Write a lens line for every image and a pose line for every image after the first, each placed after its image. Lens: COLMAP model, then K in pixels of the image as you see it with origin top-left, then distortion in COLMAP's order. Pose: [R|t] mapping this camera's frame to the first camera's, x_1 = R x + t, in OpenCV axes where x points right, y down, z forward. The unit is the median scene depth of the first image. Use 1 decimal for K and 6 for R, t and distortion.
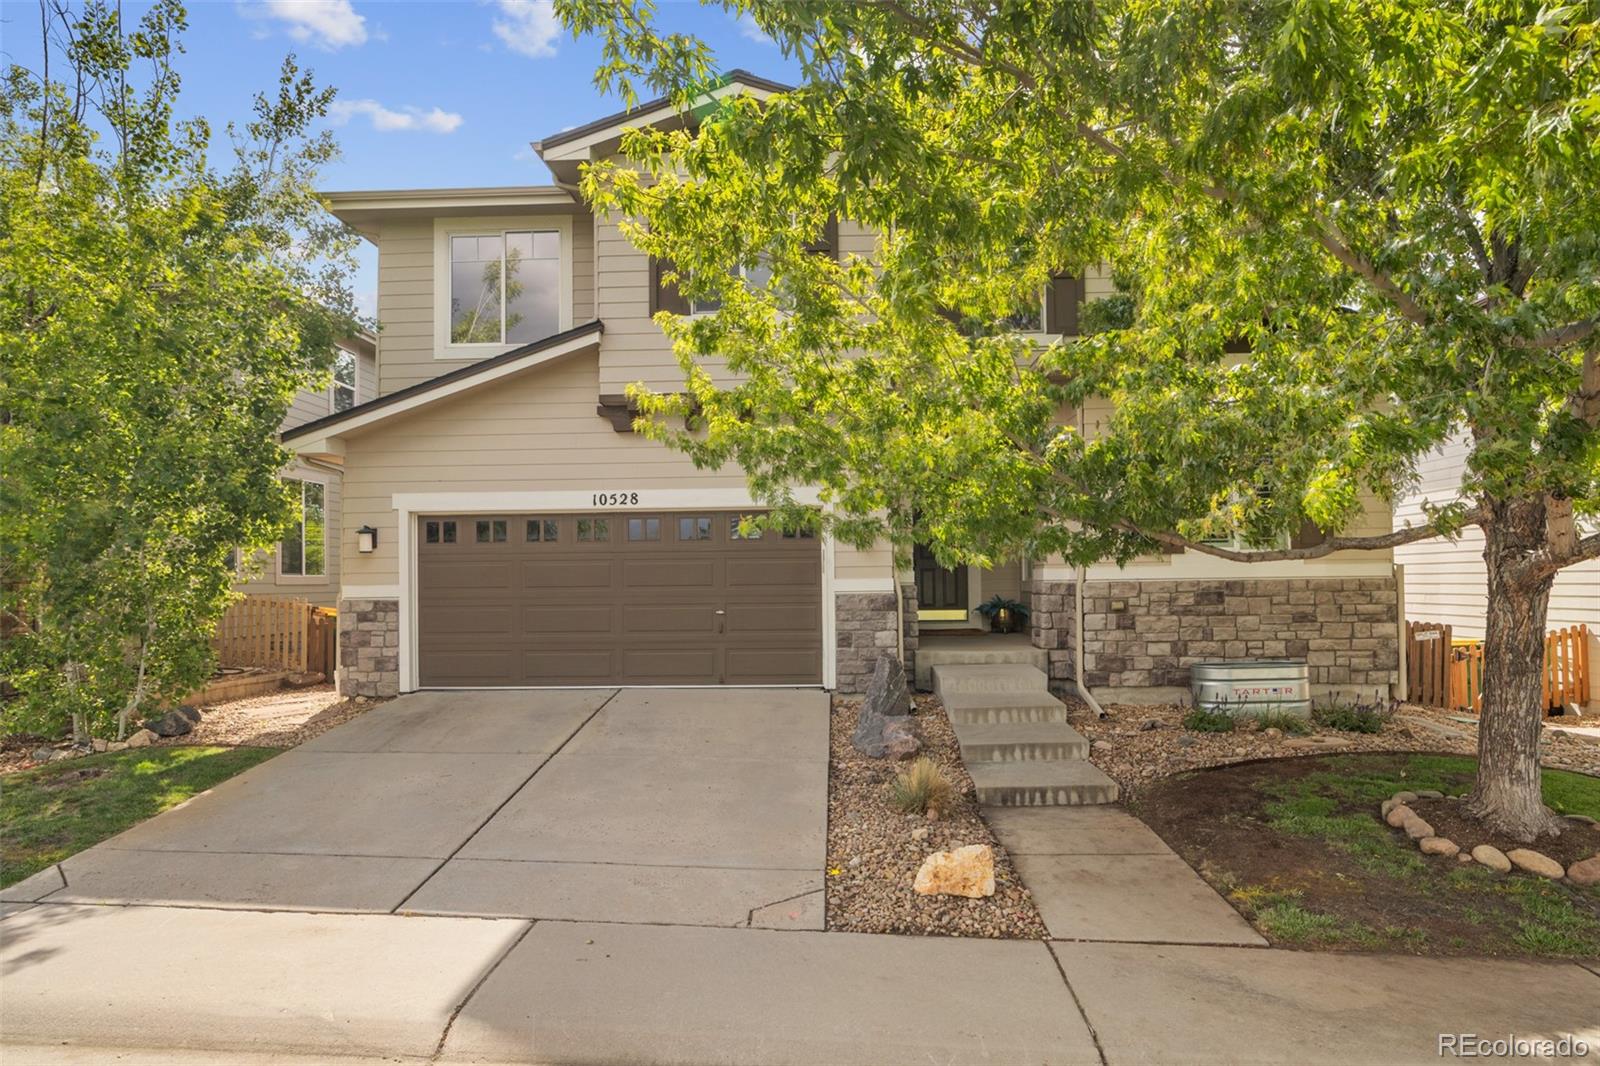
lens RADIAL K [[1010.3, 0, 799.4], [0, 1010.3, 543.7], [0, 0, 1]] dist [-0.000189, -0.000485]
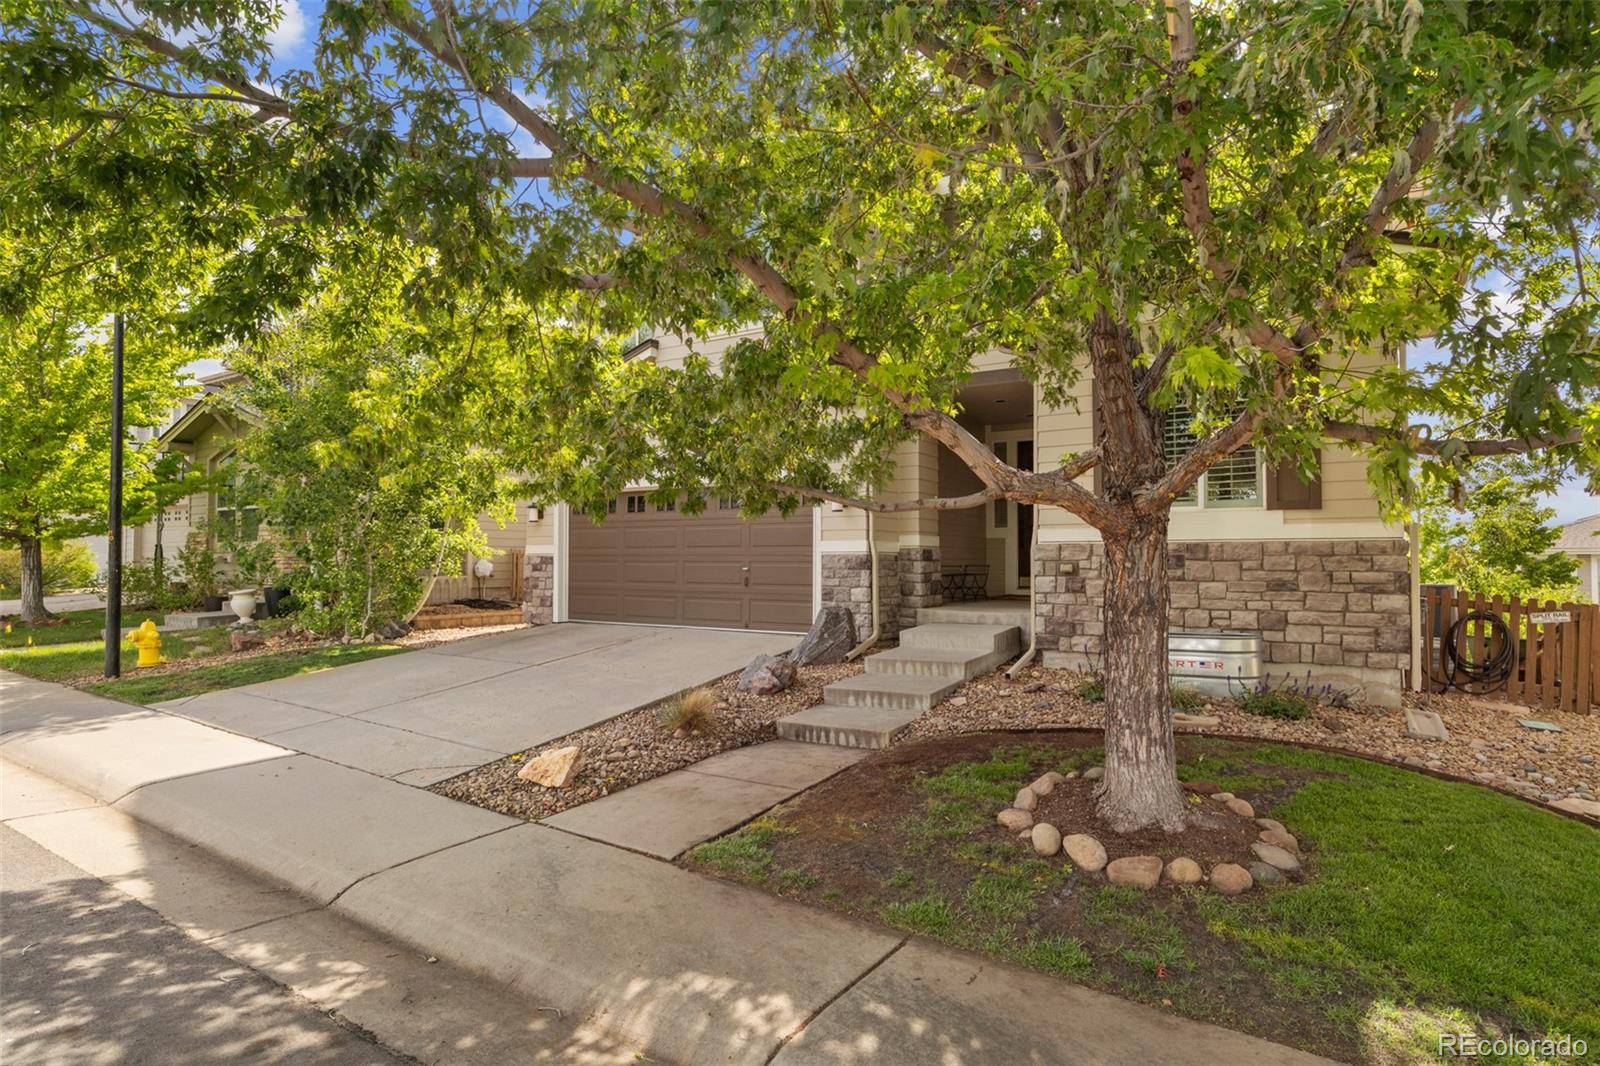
lens RADIAL K [[892.5, 0, 798.9], [0, 892.5, 528.4], [0, 0, 1]] dist [-0.003099, -0.000312]
pose [[0.853173, -0.006380, -0.521589, 0.546244], [0.005228, 0.999980, -0.003680, 0.024853], [0.521602, 0.000413, 0.853189, 0.132357]]
